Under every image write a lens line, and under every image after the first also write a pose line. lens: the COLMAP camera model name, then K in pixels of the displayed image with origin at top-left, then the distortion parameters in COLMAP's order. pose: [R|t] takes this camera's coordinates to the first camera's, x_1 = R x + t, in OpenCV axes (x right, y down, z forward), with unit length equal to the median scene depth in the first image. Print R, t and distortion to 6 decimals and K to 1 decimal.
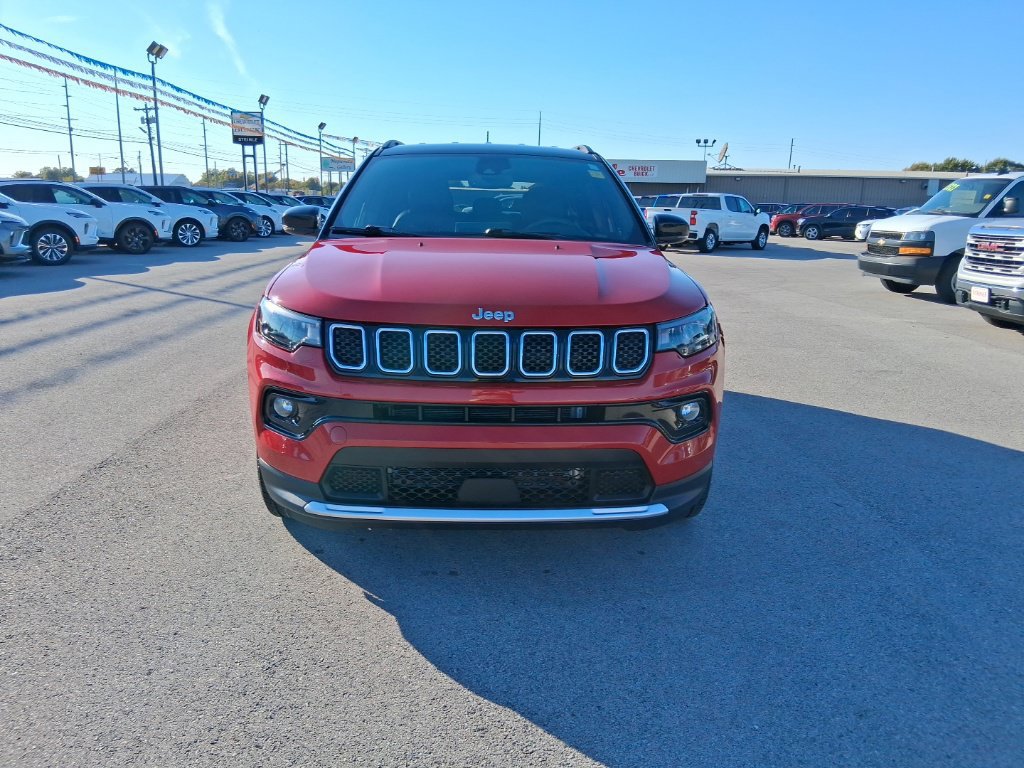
lens RADIAL K [[769.4, 0, 506.5], [0, 769.4, 377.3], [0, 0, 1]] dist [0.070470, -0.124284]
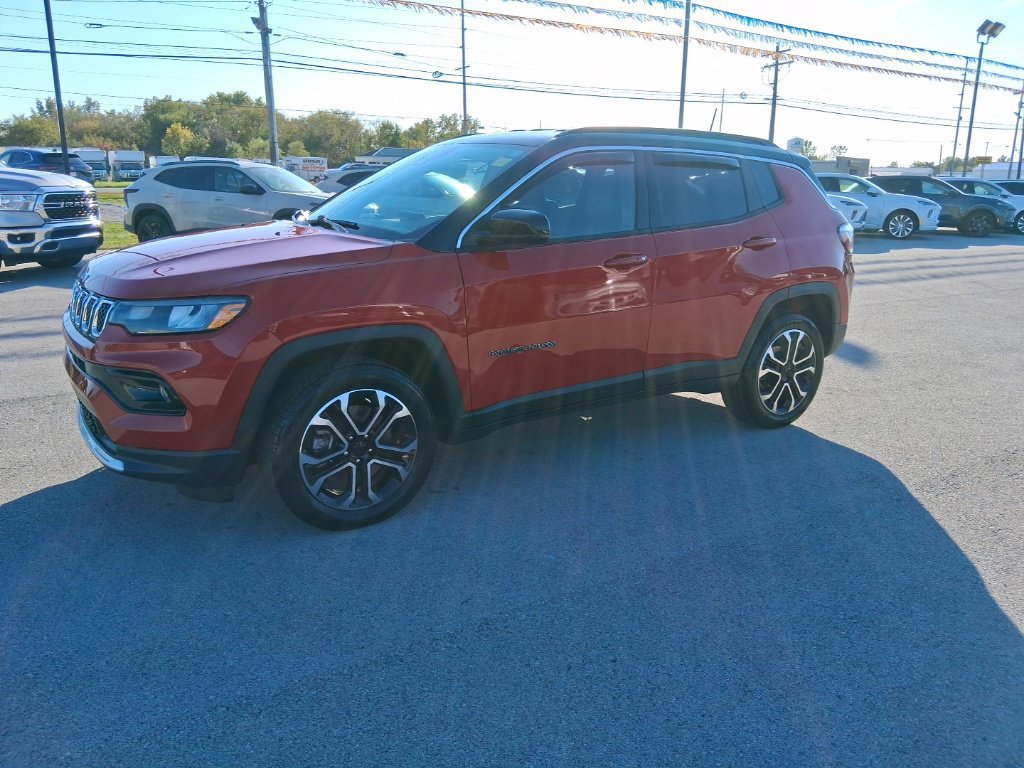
lens RADIAL K [[769.4, 0, 507.3], [0, 769.4, 394.0], [0, 0, 1]] dist [0.070470, -0.124284]
pose [[0.508023, 0.216962, -0.833571, 0.324689], [-0.189899, 0.972156, 0.137298, -0.044130], [0.840149, 0.088544, 0.535079, 0.196685]]
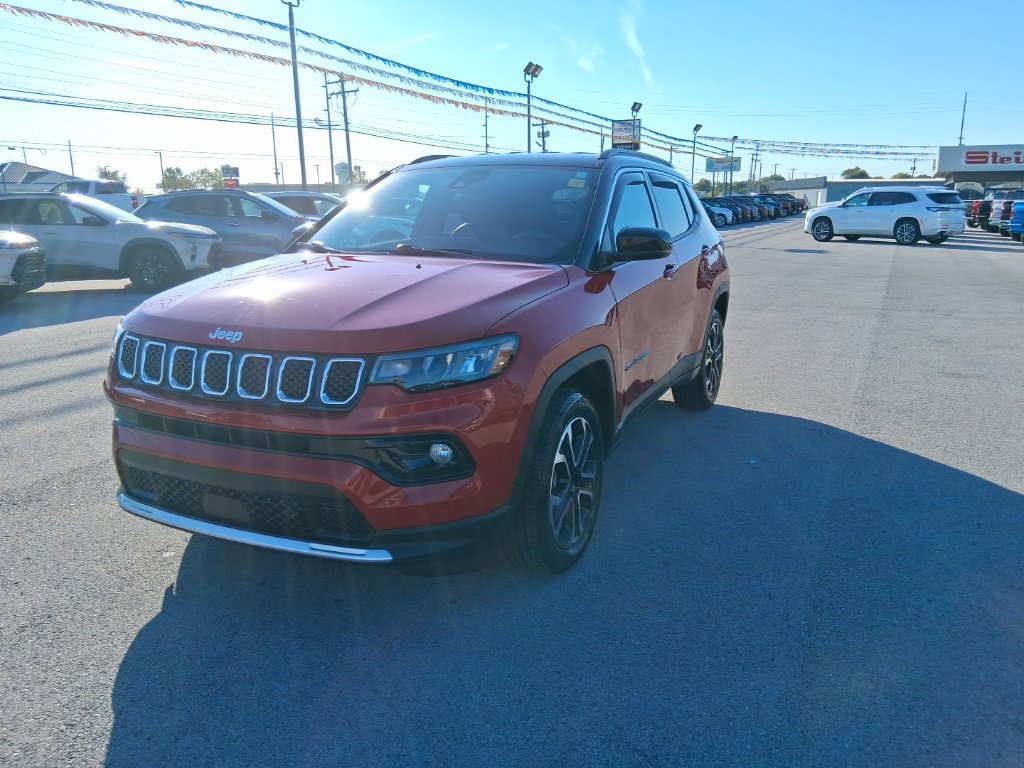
lens RADIAL K [[769.4, 0, 515.8], [0, 769.4, 381.4], [0, 0, 1]] dist [0.070470, -0.124284]
pose [[0.887562, 0.080087, -0.453673, 0.174035], [-0.078588, 0.996660, 0.022191, -0.016138], [0.453935, 0.015957, 0.890892, 0.059495]]
